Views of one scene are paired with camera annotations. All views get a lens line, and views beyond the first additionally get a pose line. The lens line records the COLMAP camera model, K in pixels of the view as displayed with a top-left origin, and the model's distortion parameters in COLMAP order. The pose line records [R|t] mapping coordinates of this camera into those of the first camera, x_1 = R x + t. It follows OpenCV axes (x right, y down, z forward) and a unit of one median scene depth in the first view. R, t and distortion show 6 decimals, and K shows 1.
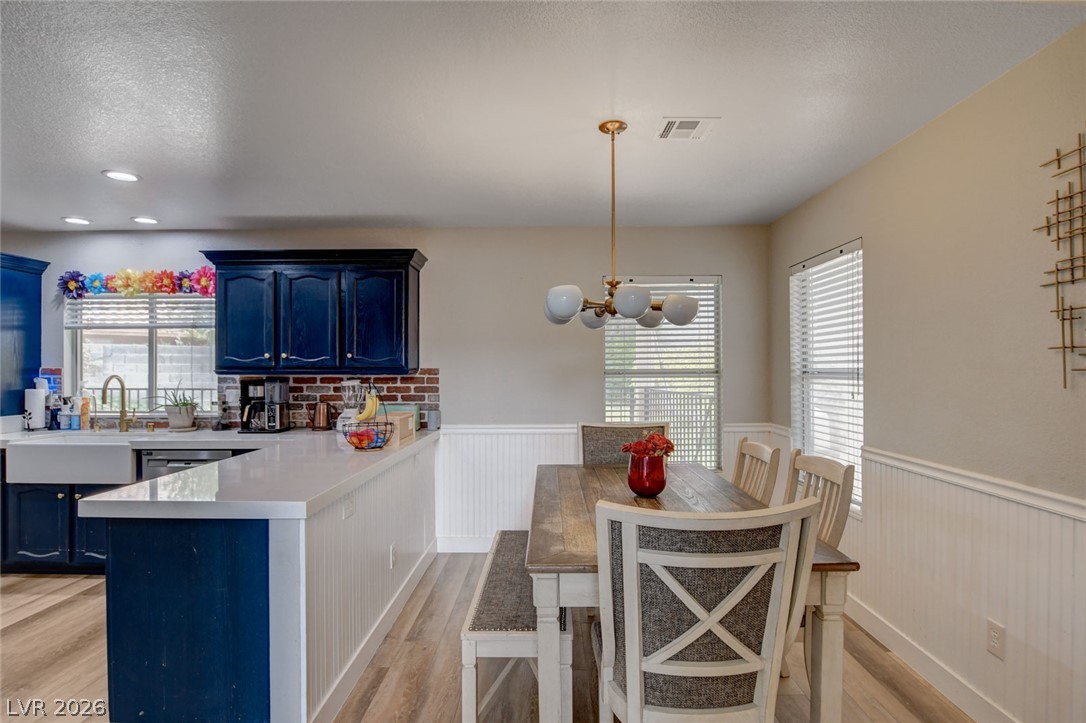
lens RADIAL K [[573.2, 0, 544.5], [0, 573.2, 364.0], [0, 0, 1]] dist [-0.027679, 0.005608]
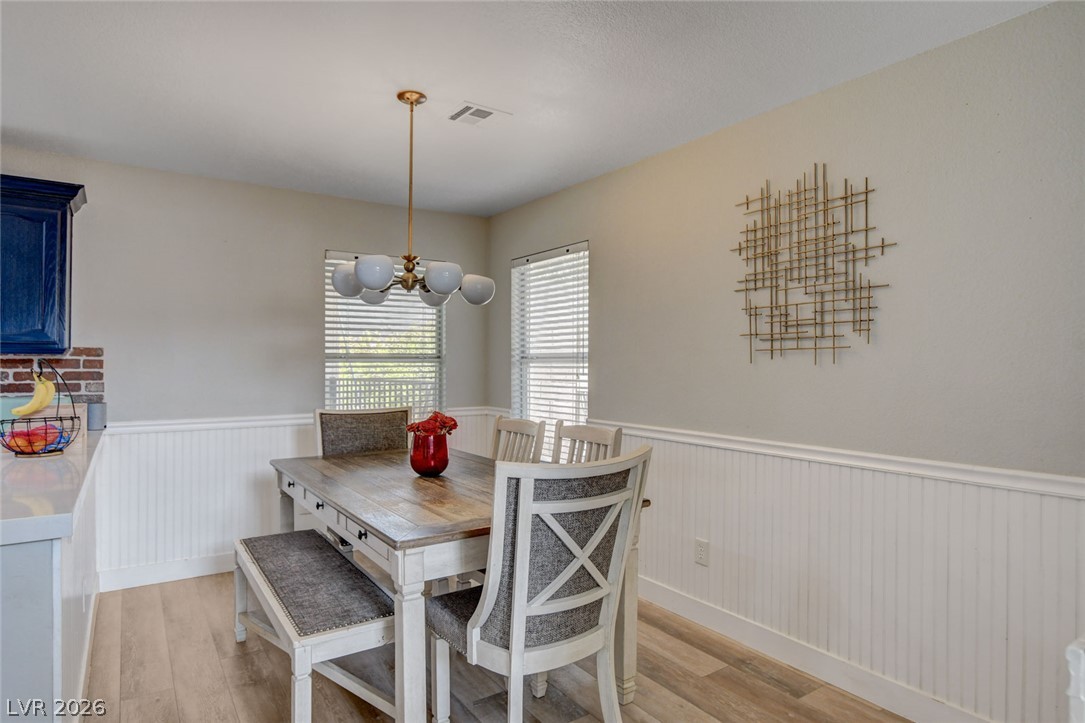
lens RADIAL K [[629.8, 0, 535.4], [0, 629.8, 357.1], [0, 0, 1]] dist [-0.022299, -0.001033]
pose [[0.817174, 0.013868, 0.576224, -0.305899], [-0.011275, 0.999904, -0.008076, 0.032087], [-0.576281, 0.000103, 0.817252, 0.004496]]
